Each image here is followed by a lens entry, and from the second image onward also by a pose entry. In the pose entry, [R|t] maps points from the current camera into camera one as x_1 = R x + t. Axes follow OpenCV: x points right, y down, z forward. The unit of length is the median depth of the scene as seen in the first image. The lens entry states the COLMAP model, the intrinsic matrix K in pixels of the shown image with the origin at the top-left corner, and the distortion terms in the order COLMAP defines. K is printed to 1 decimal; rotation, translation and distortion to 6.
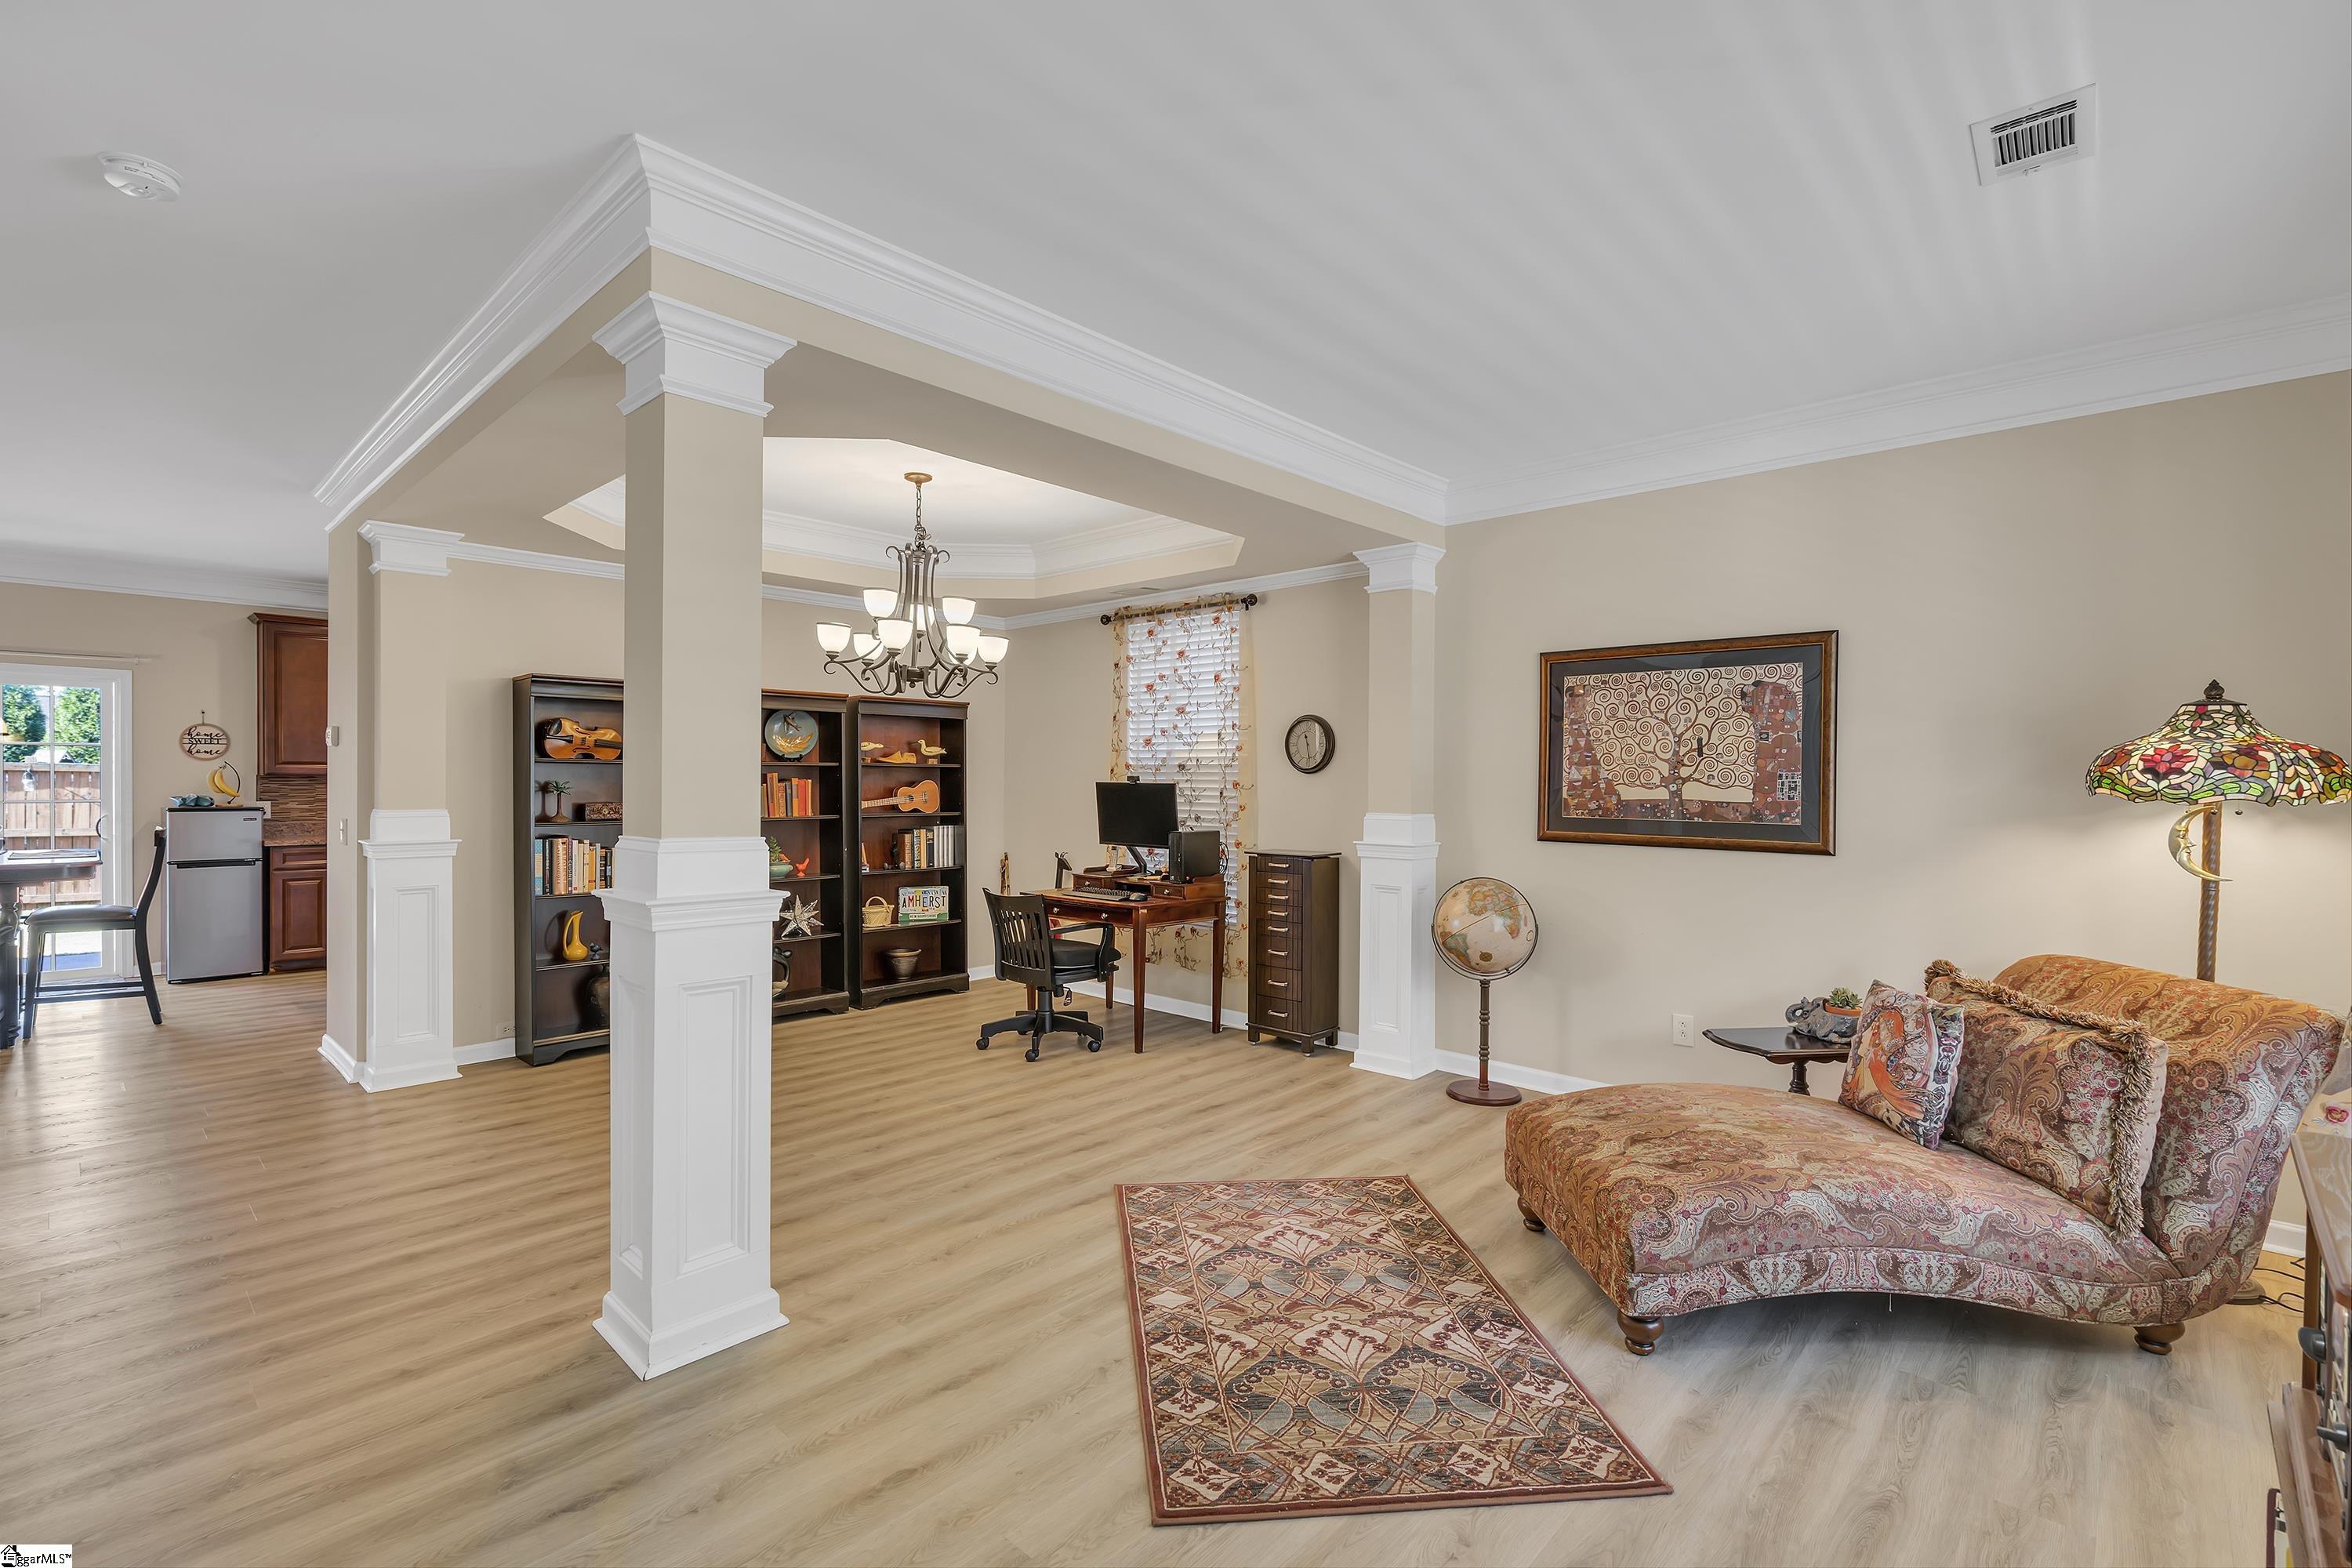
lens RADIAL K [[1055.0, 0, 1192.2], [0, 1055.0, 793.6], [0, 0, 1]] dist [-0.001398, 0.000685]
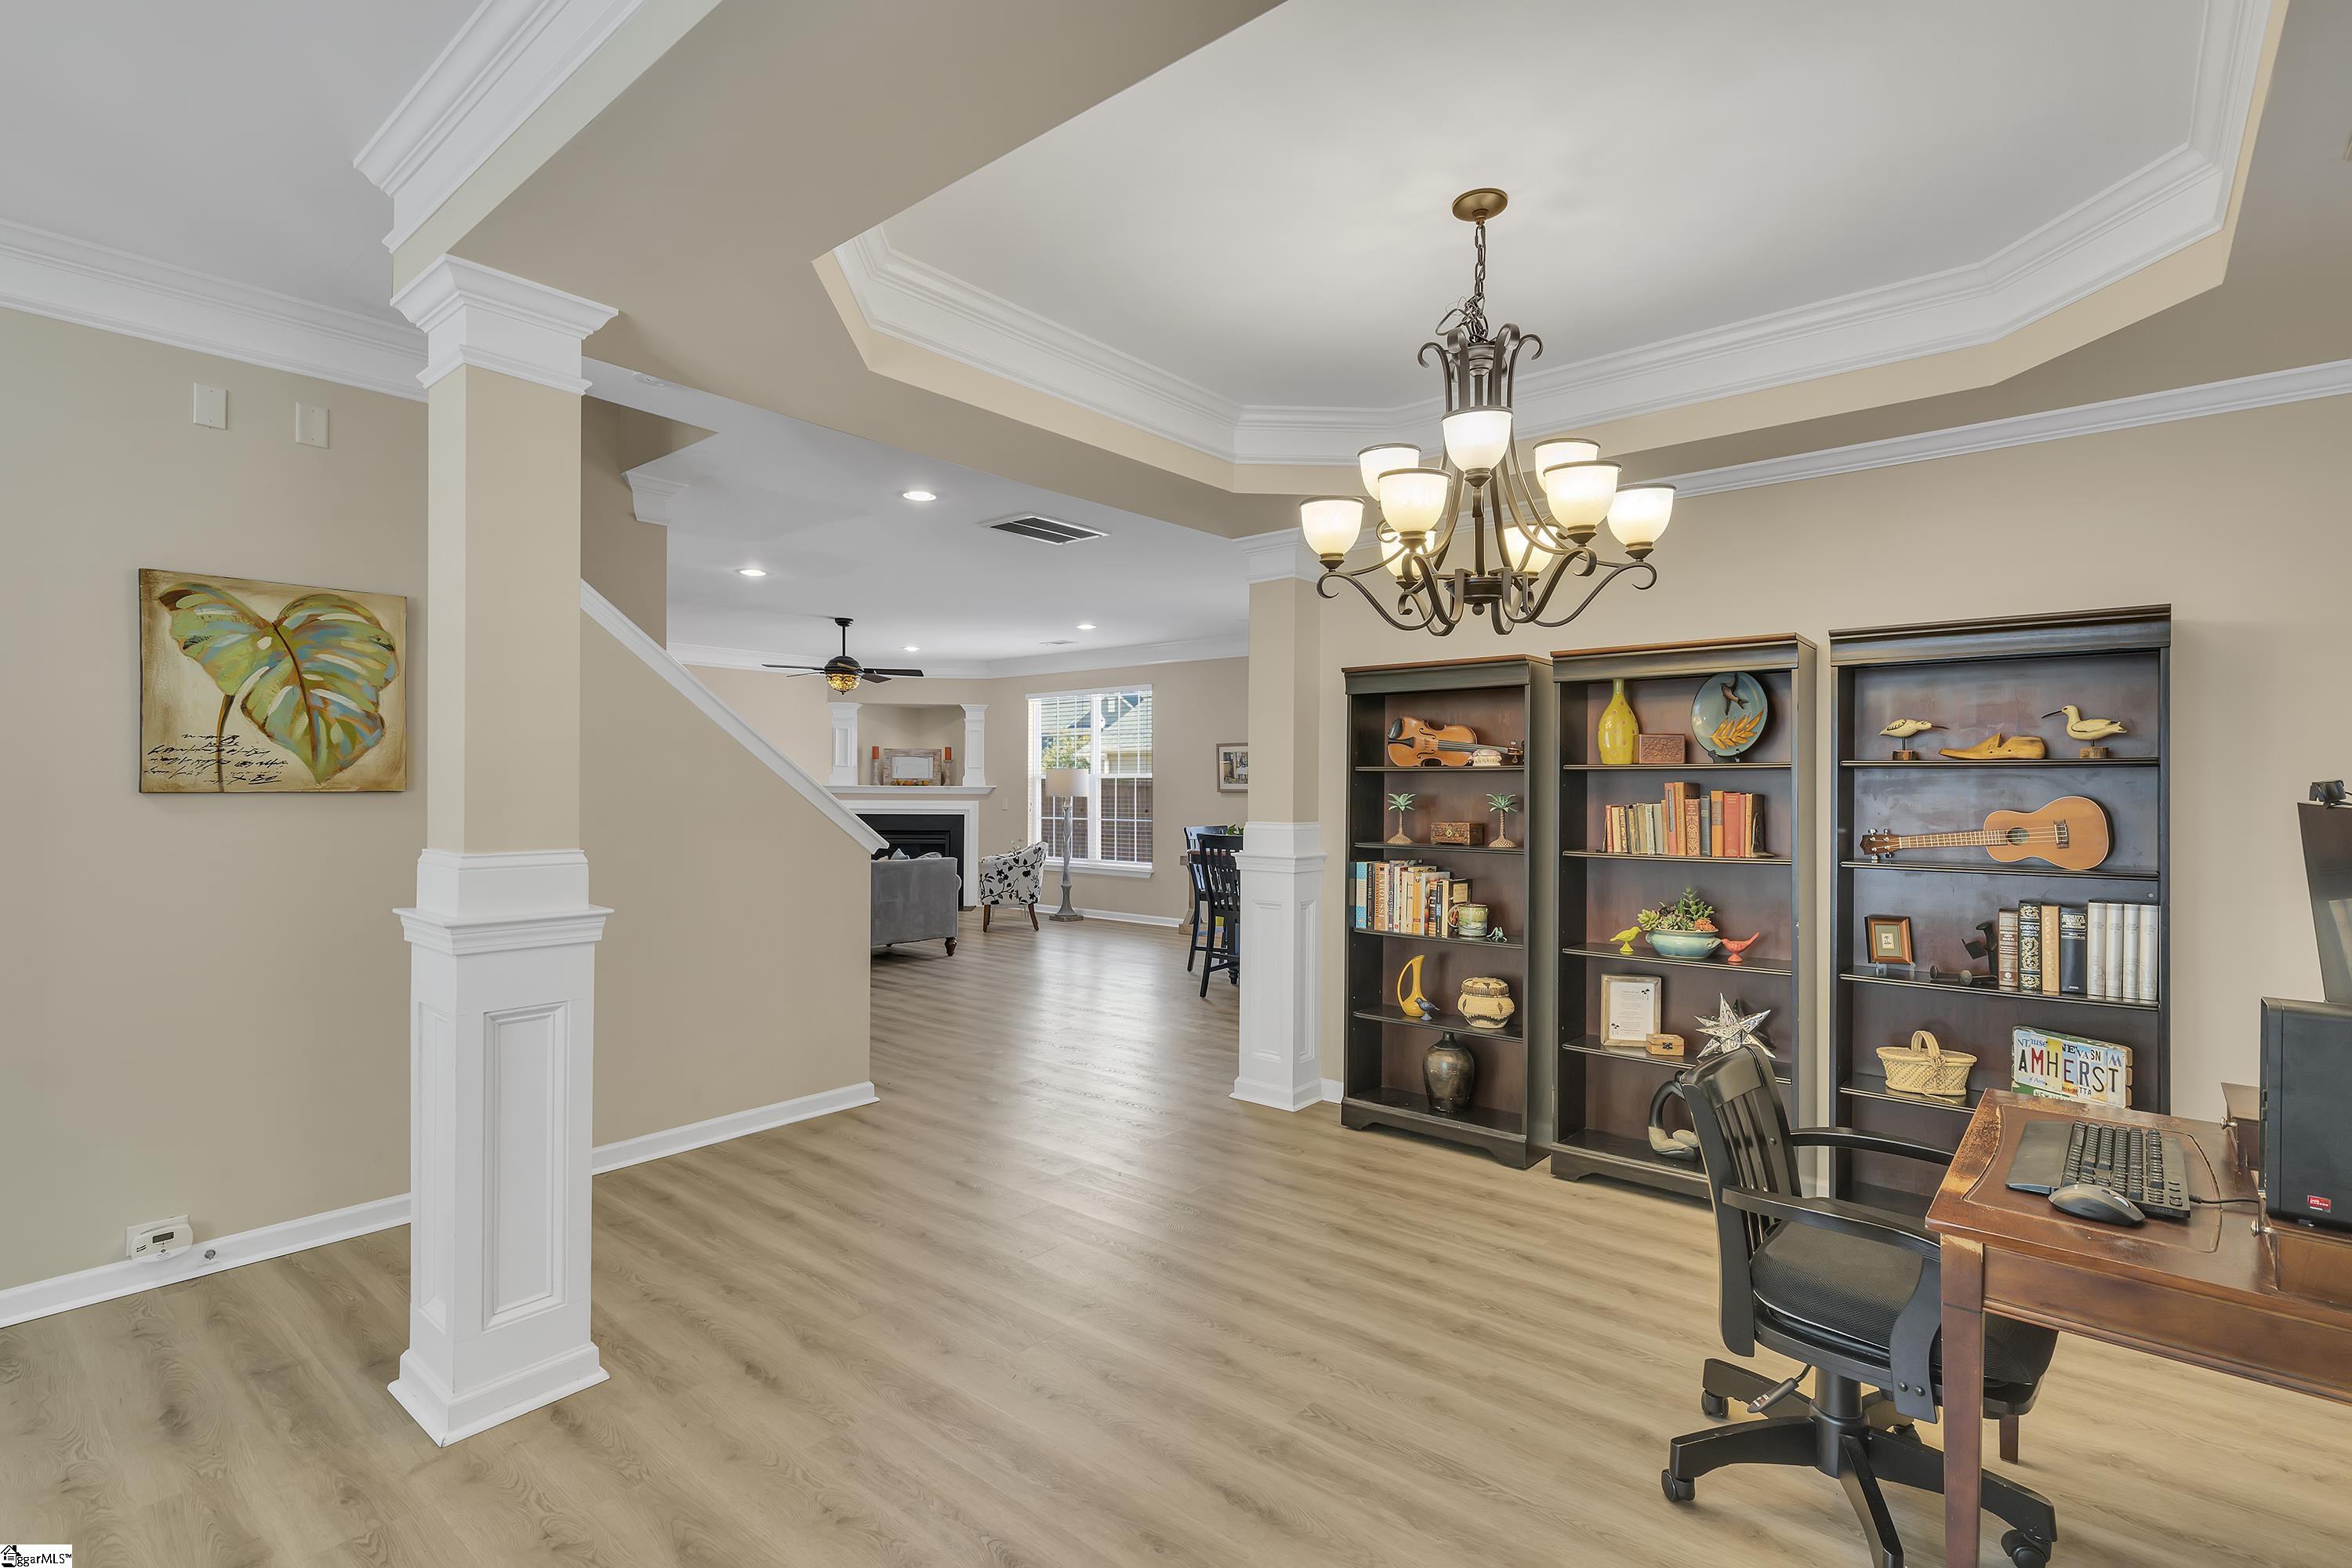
lens RADIAL K [[1115.2, 0, 1180.4], [0, 1115.2, 782.5], [0, 0, 1]] dist [-0.002104, -0.000427]
pose [[0.037795, -0.013456, -0.999195, 0.294936], [-0.018537, 0.999728, -0.014164, -0.006731], [0.999114, 0.019057, 0.037535, 0.889527]]
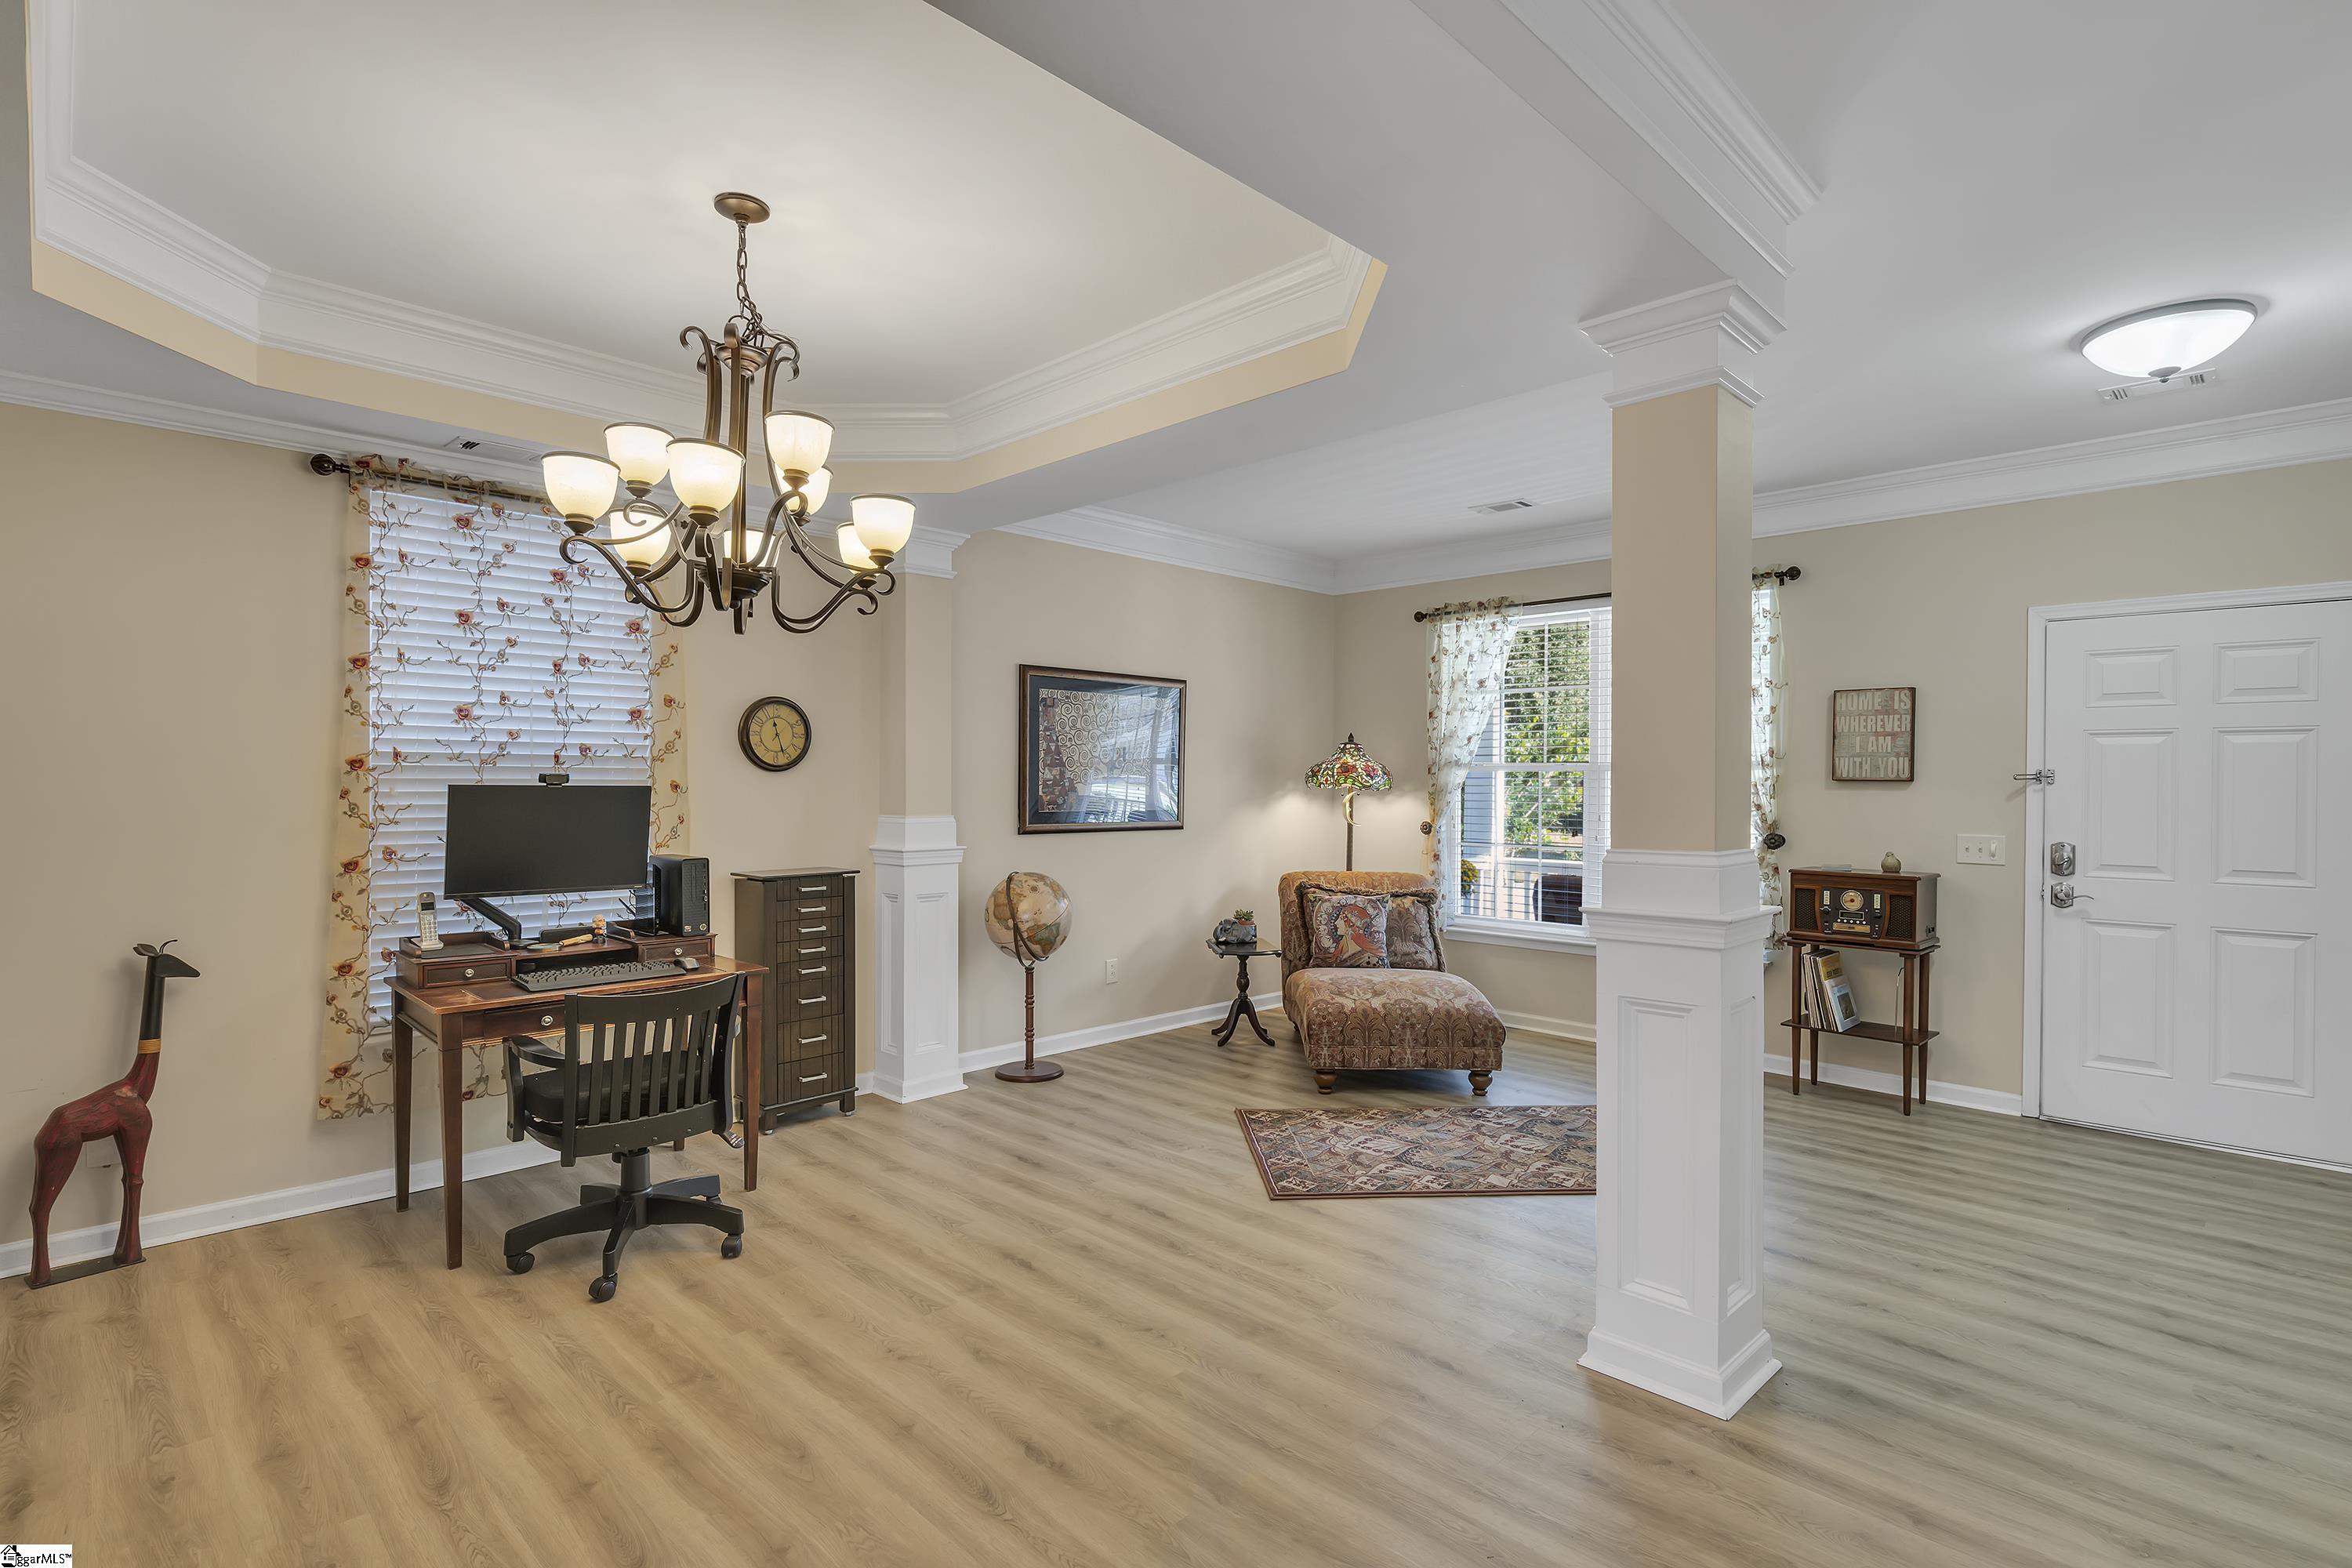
lens RADIAL K [[1115.2, 0, 1181.8], [0, 1115.2, 787.5], [0, 0, 1]] dist [-0.002104, -0.000427]
pose [[0.045607, -0.011995, 0.998887, -0.858686], [0.009426, 0.999889, 0.011577, -0.016619], [-0.998915, 0.008887, 0.045715, 0.804617]]
